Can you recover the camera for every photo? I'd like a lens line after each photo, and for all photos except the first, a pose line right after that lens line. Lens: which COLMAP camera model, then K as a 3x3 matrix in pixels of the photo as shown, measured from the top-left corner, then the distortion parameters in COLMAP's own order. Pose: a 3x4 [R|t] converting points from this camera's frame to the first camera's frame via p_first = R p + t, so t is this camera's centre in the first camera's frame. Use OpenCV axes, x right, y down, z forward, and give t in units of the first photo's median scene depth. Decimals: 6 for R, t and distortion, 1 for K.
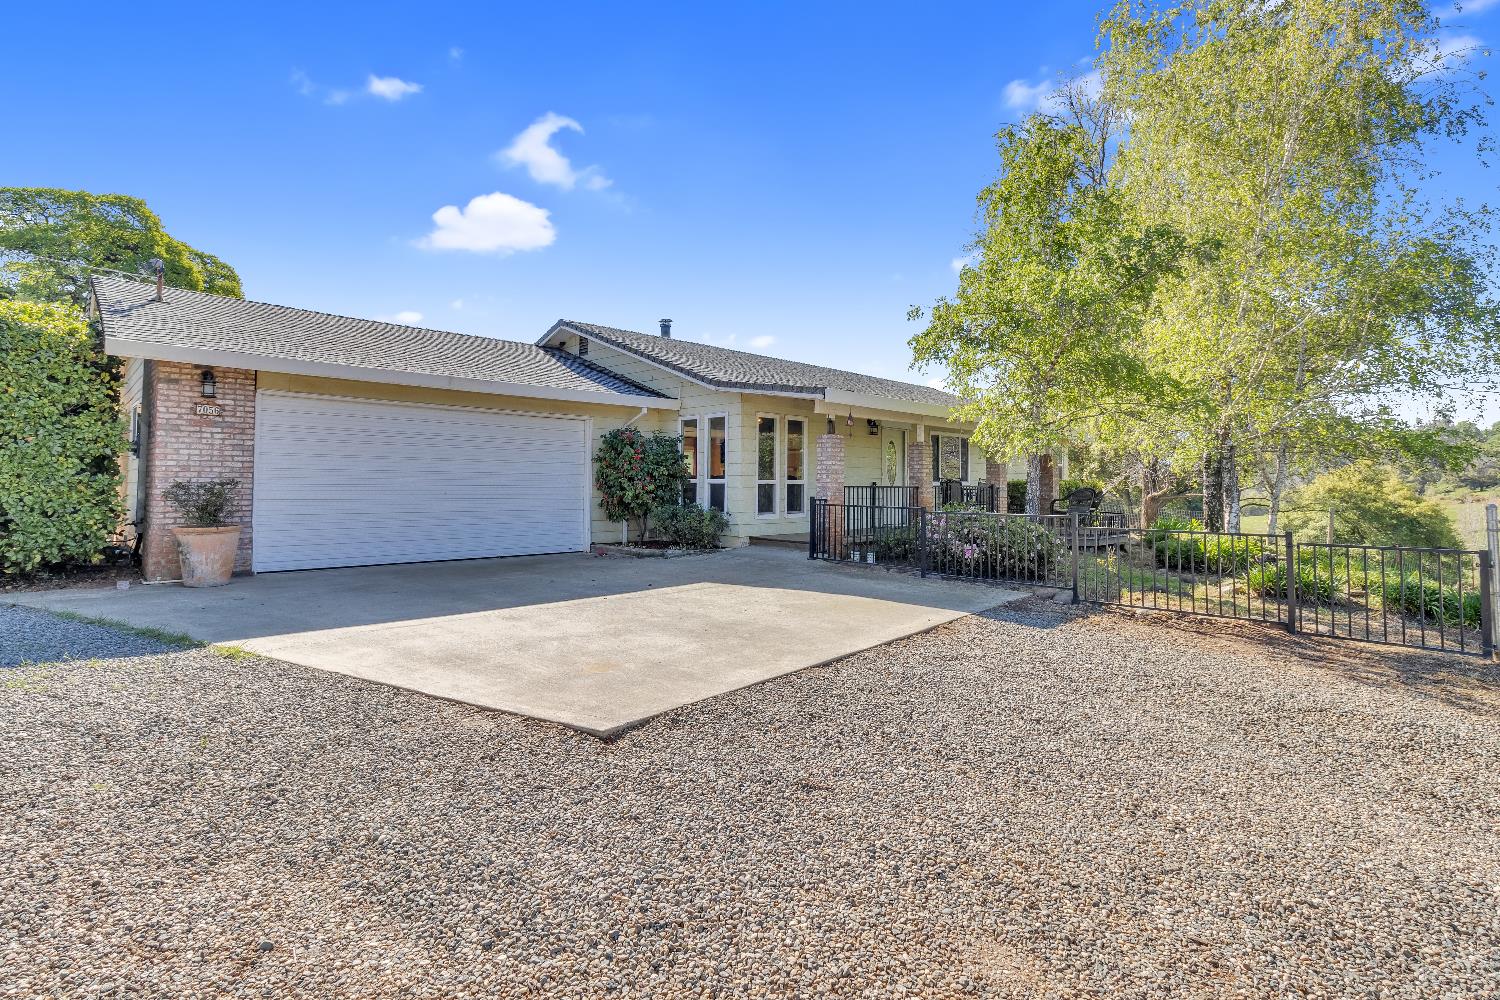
lens RADIAL K [[700.6, 0, 743.7], [0, 700.6, 470.0], [0, 0, 1]] dist [0.001316, 0.000400]
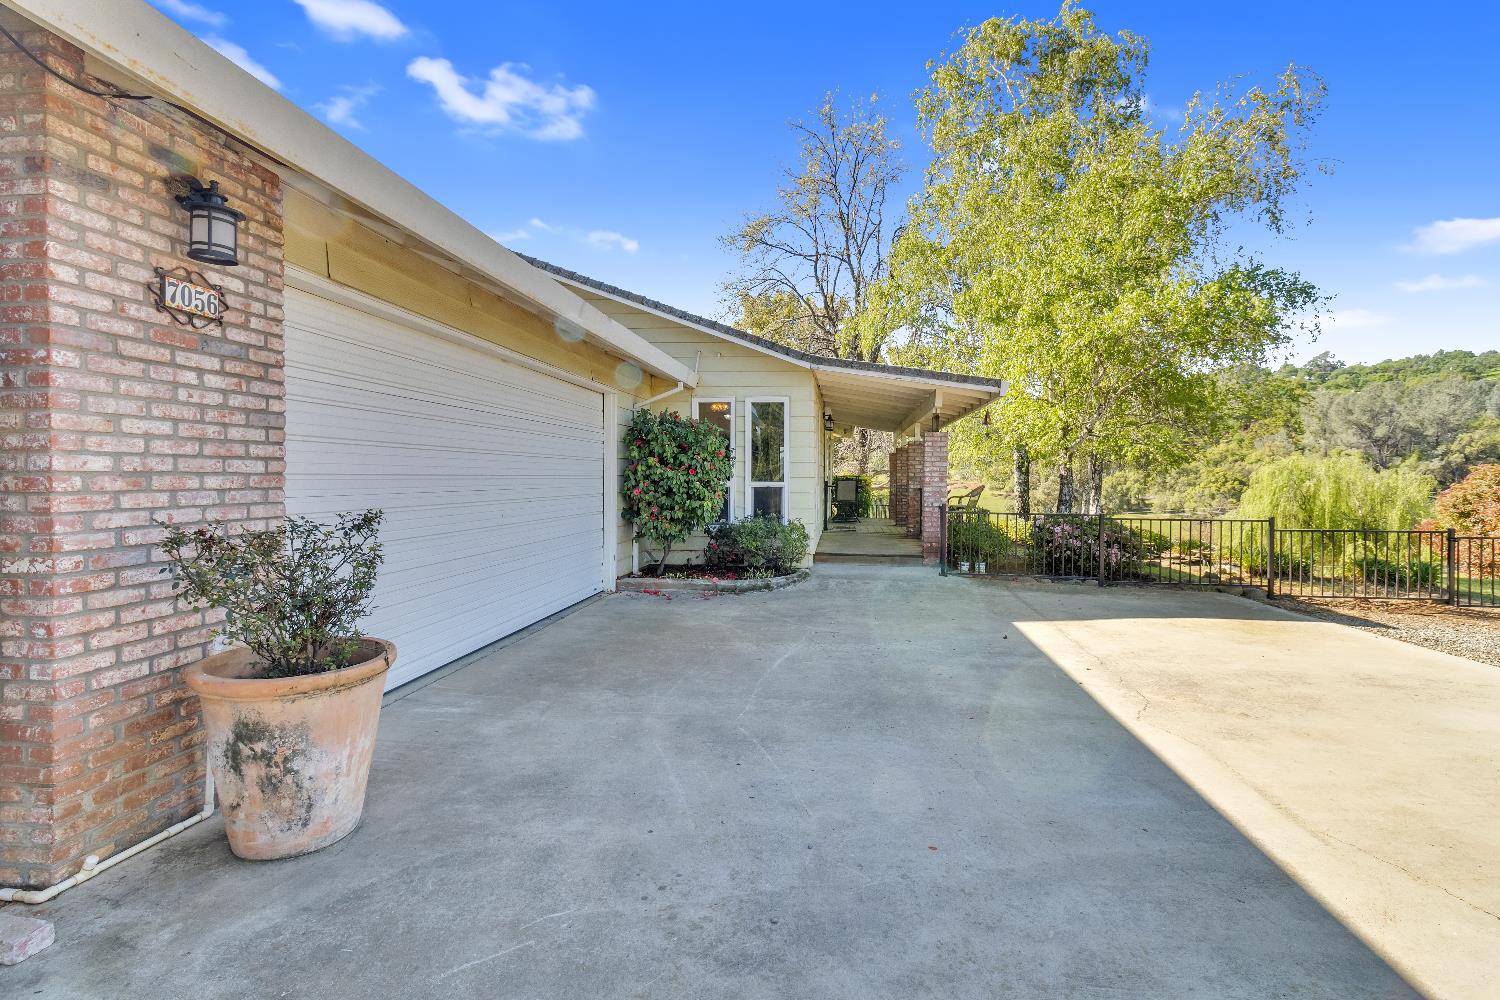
lens RADIAL K [[700.6, 0, 743.7], [0, 700.6, 470.0], [0, 0, 1]] dist [0.001316, 0.000400]
pose [[0.756132, 0.003228, 0.654412, -0.786737], [-0.019163, 0.999668, 0.017211, -0.017159], [-0.654139, -0.025555, 0.755943, 0.590893]]
